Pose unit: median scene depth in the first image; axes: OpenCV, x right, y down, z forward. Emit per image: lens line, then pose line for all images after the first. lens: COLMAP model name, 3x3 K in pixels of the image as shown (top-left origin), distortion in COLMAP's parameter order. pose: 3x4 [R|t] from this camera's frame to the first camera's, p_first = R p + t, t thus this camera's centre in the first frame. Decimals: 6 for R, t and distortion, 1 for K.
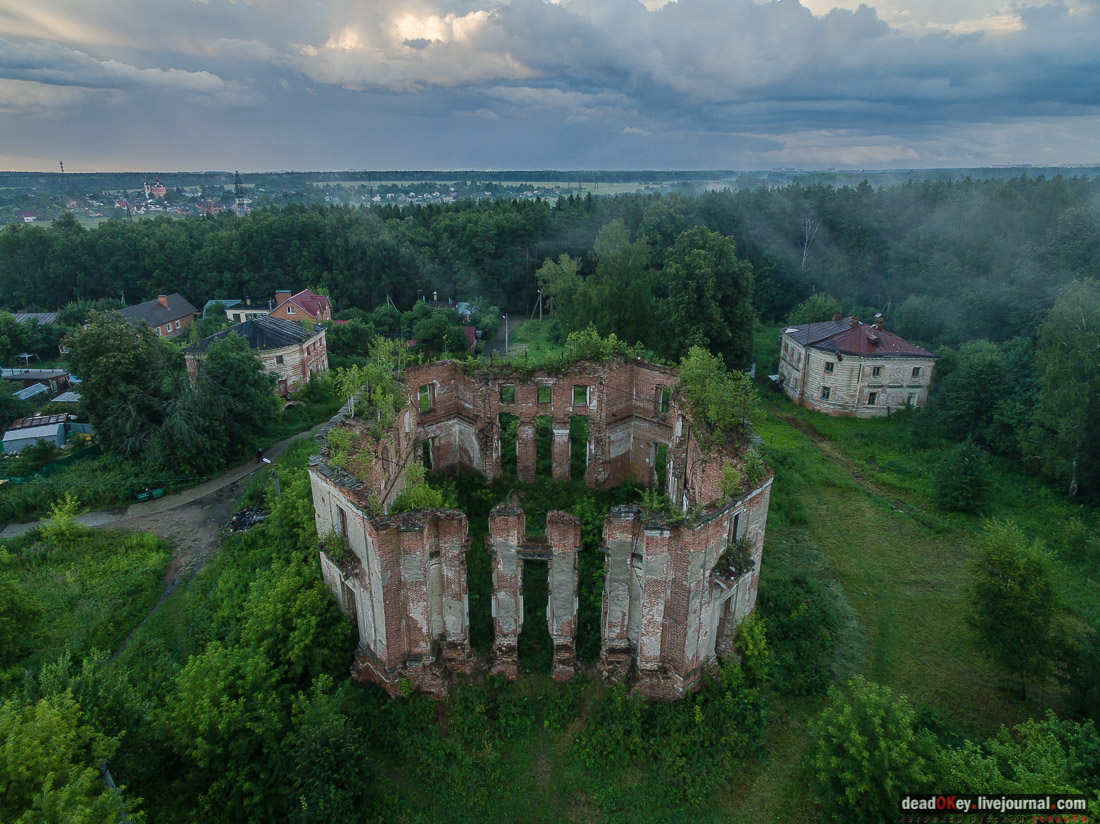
lens RADIAL K [[635.6, 0, 523.7], [0, 635.6, 385.1], [0, 0, 1]] dist [0.003252, 0.001009]
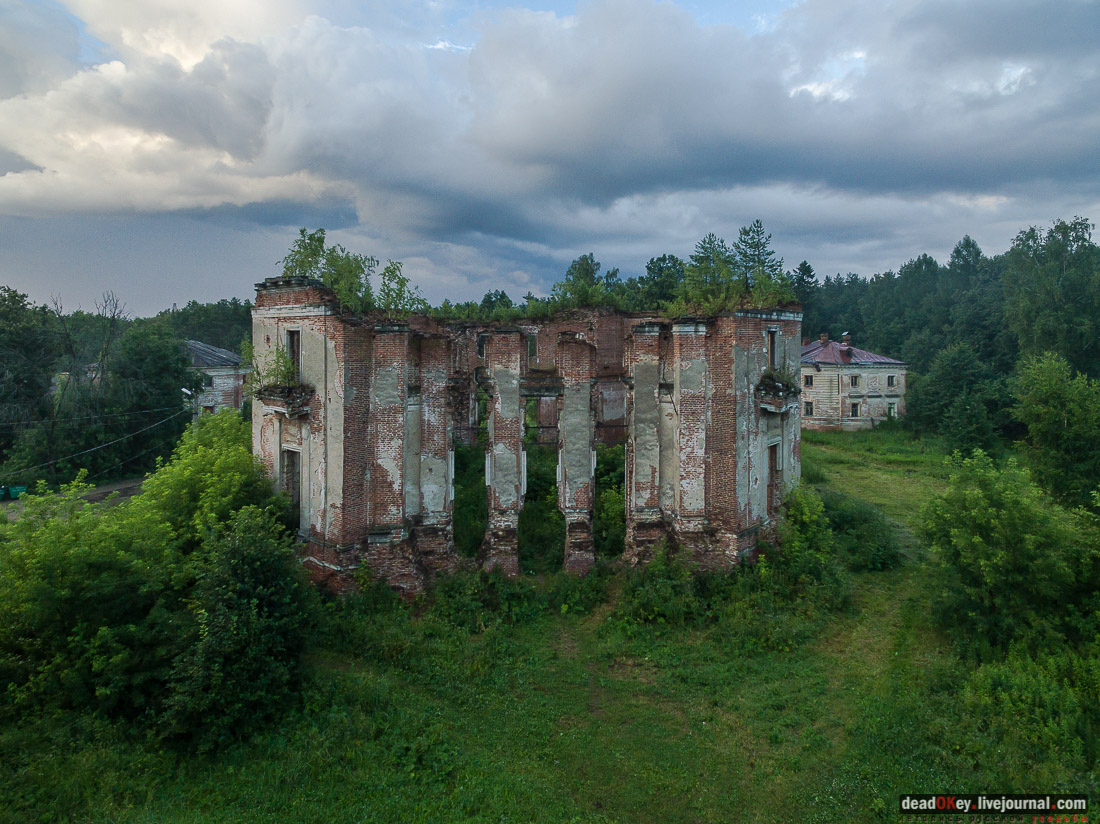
lens RADIAL K [[649.0, 0, 575.2], [0, 649.0, 334.7], [0, 0, 1]] dist [-0.000882, -0.000033]
pose [[0.988312, 0.008353, 0.152216, -0.063541], [0.040788, 0.947604, -0.316833, 0.444875], [-0.146887, 0.319338, 0.936188, 0.195913]]
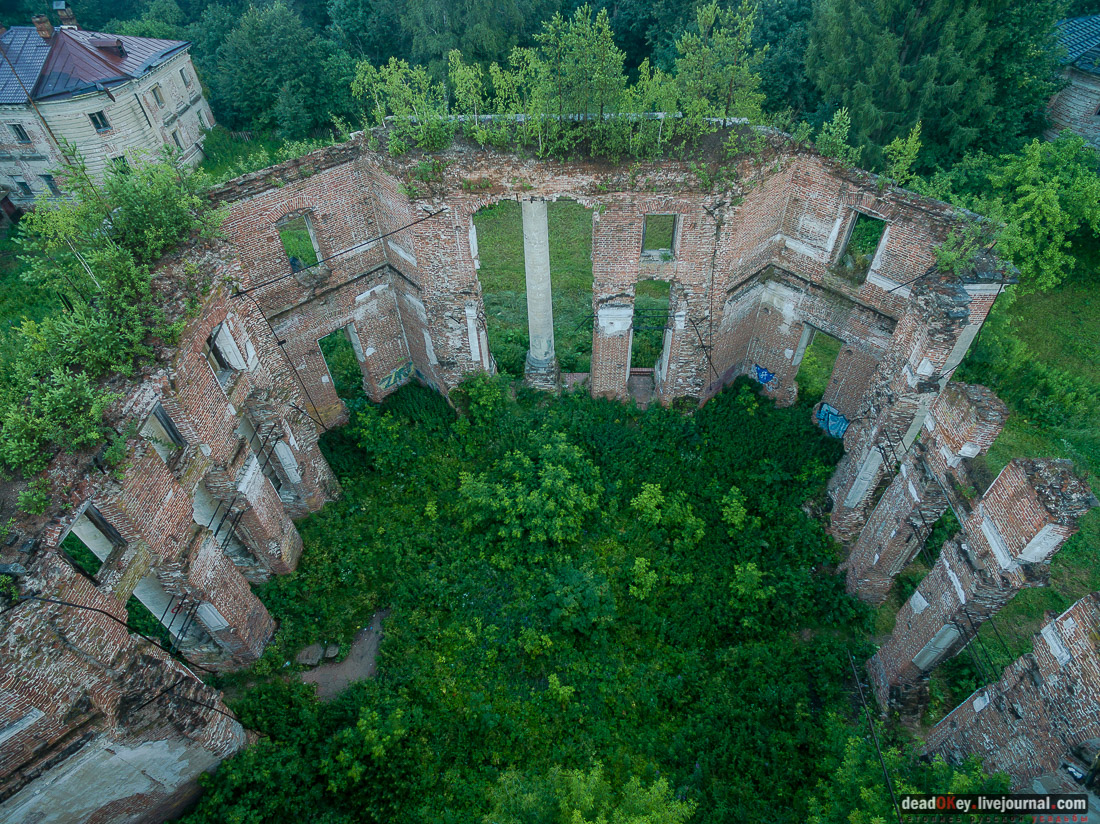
lens RADIAL K [[629.4, 0, 550.0], [0, 629.4, 412.0], [0, 0, 1]] dist [0.001329, -0.000096]
pose [[0.003242, -0.702568, 0.711610, -0.256589], [0.341431, 0.669628, 0.659563, -0.193712], [-0.939901, 0.240827, 0.242049, 1.145345]]
